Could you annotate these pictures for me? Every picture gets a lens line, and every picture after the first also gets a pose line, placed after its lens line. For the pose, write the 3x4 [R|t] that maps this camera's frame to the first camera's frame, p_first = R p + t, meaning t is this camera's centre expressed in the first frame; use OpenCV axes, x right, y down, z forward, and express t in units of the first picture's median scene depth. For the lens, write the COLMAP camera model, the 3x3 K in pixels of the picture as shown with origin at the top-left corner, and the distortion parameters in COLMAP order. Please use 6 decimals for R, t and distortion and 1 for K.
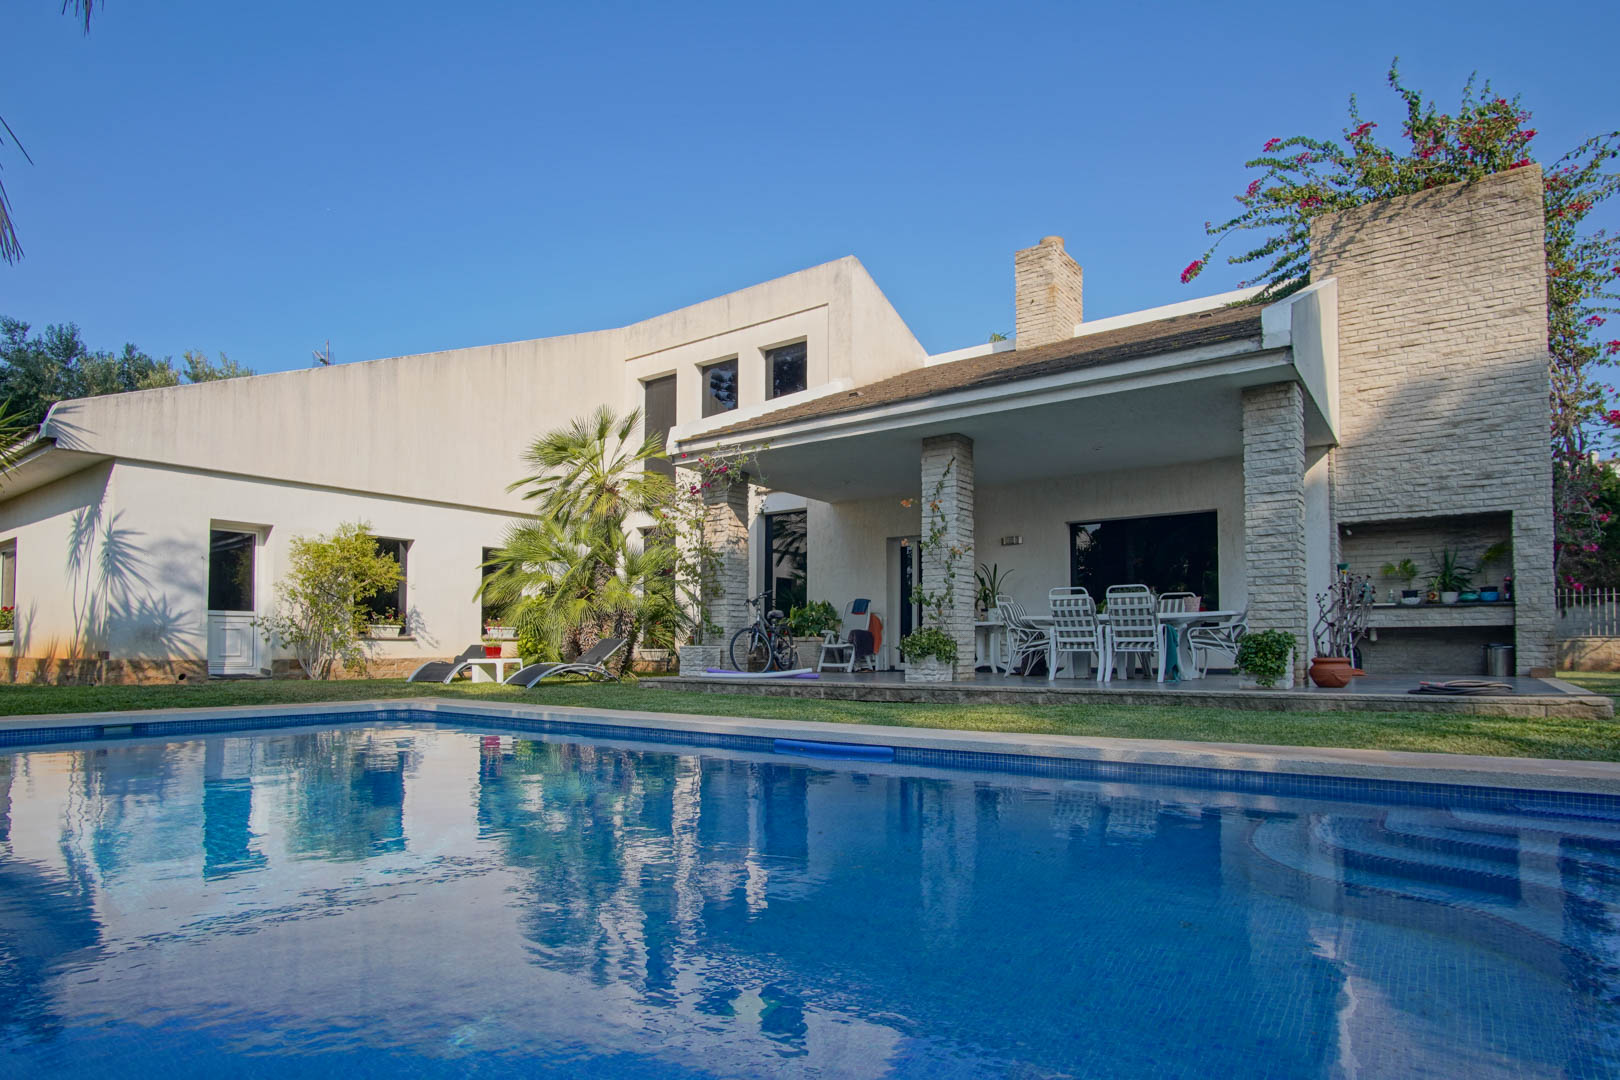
lens RADIAL K [[877.5, 0, 807.9], [0, 877.5, 634.7], [0, 0, 1]] dist [-0.027215, 0.006481]
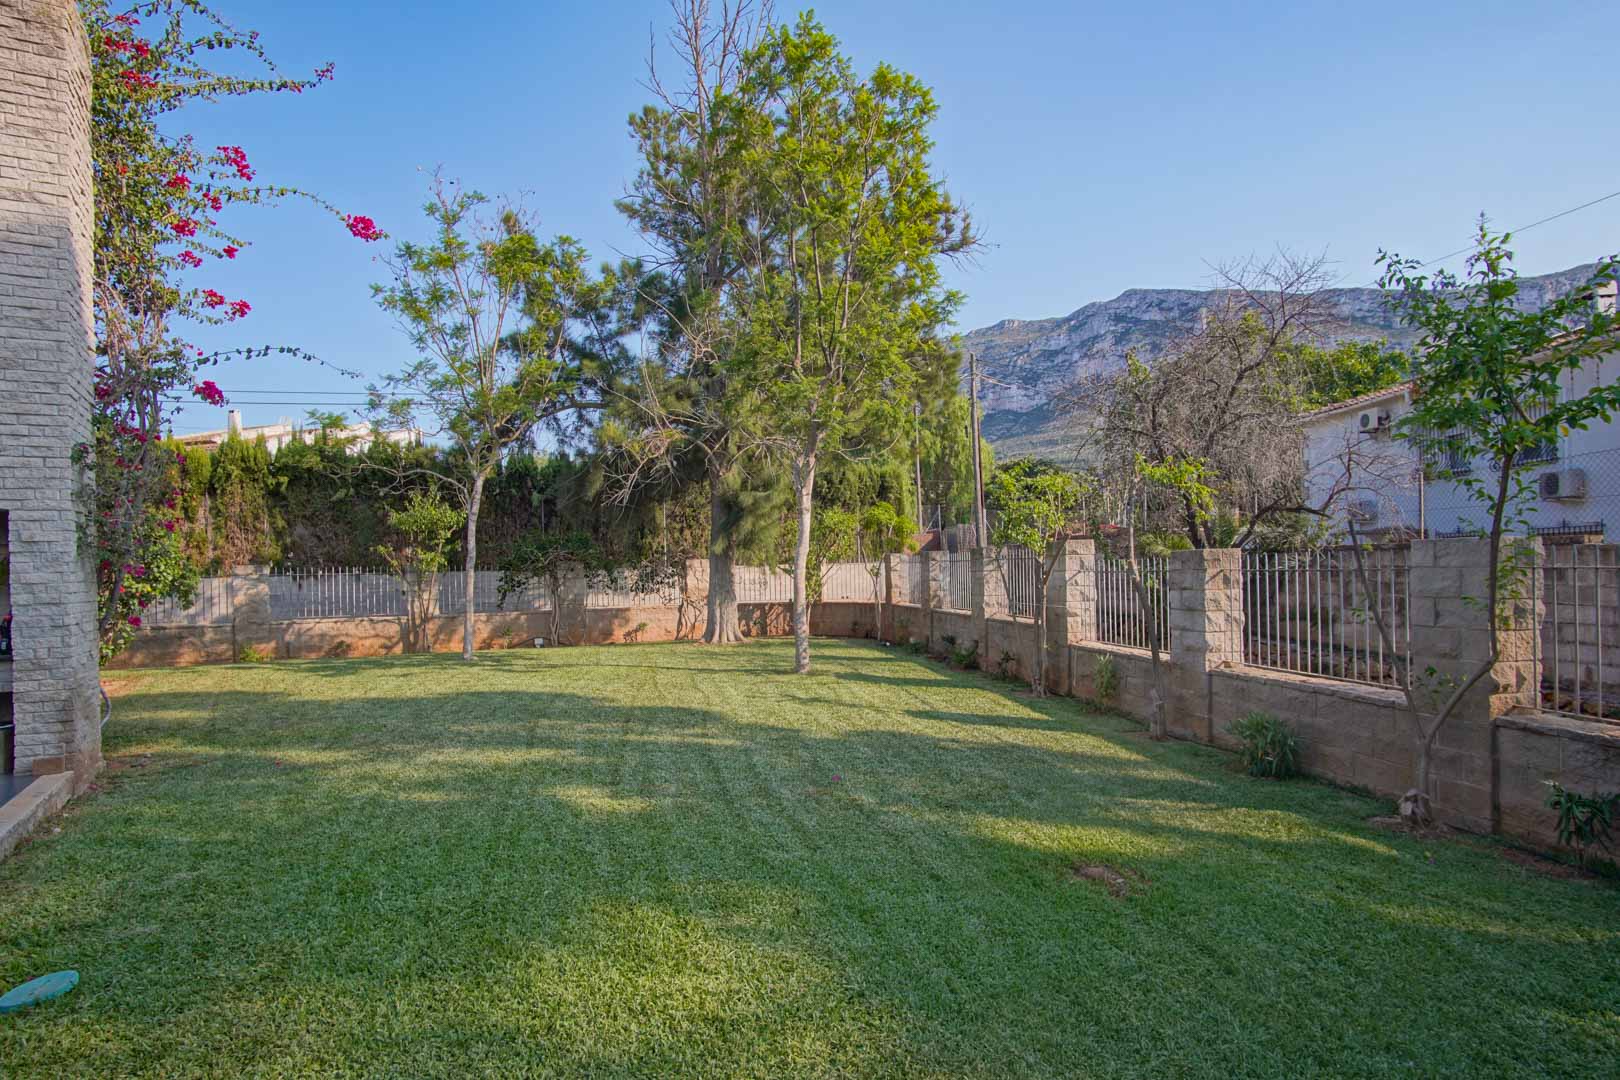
lens RADIAL K [[877.5, 0, 805.4], [0, 877.5, 546.2], [0, 0, 1]] dist [-0.027215, 0.006481]
pose [[0.404258, 0.020837, 0.914407, 0.484308], [-0.003479, 0.999768, -0.021244, -0.107464], [-0.914638, 0.005407, 0.404237, 0.224337]]
